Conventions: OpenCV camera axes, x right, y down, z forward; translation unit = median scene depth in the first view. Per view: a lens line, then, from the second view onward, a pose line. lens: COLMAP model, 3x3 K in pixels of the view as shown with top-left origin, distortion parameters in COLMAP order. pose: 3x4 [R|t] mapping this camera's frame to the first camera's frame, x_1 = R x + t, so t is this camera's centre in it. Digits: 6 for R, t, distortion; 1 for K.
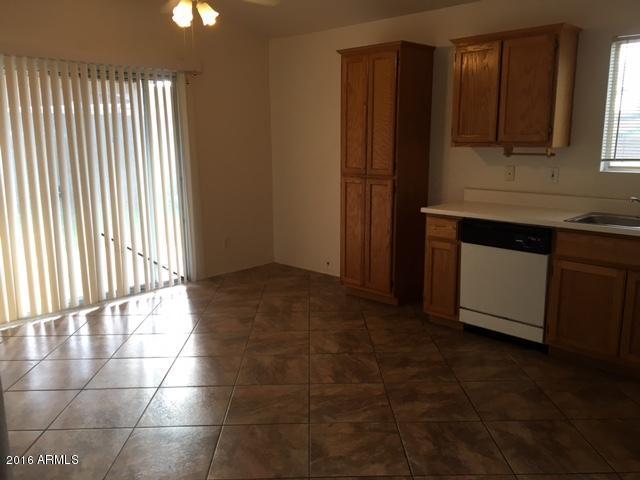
lens RADIAL K [[531.0, 0, 320.0], [0, 531.0, 240.0], [0, 0, 1]] dist [0.078189, -0.105139]
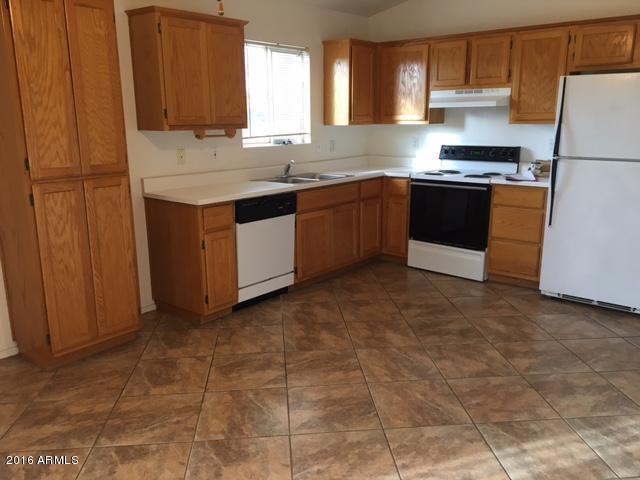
lens RADIAL K [[531.0, 0, 320.0], [0, 531.0, 240.0], [0, 0, 1]] dist [0.078189, -0.105139]
pose [[-0.067596, -0.221037, 0.972920, -0.776852], [0.199873, 0.952382, 0.230258, -0.179479], [-0.977487, 0.210025, -0.020198, 0.934259]]
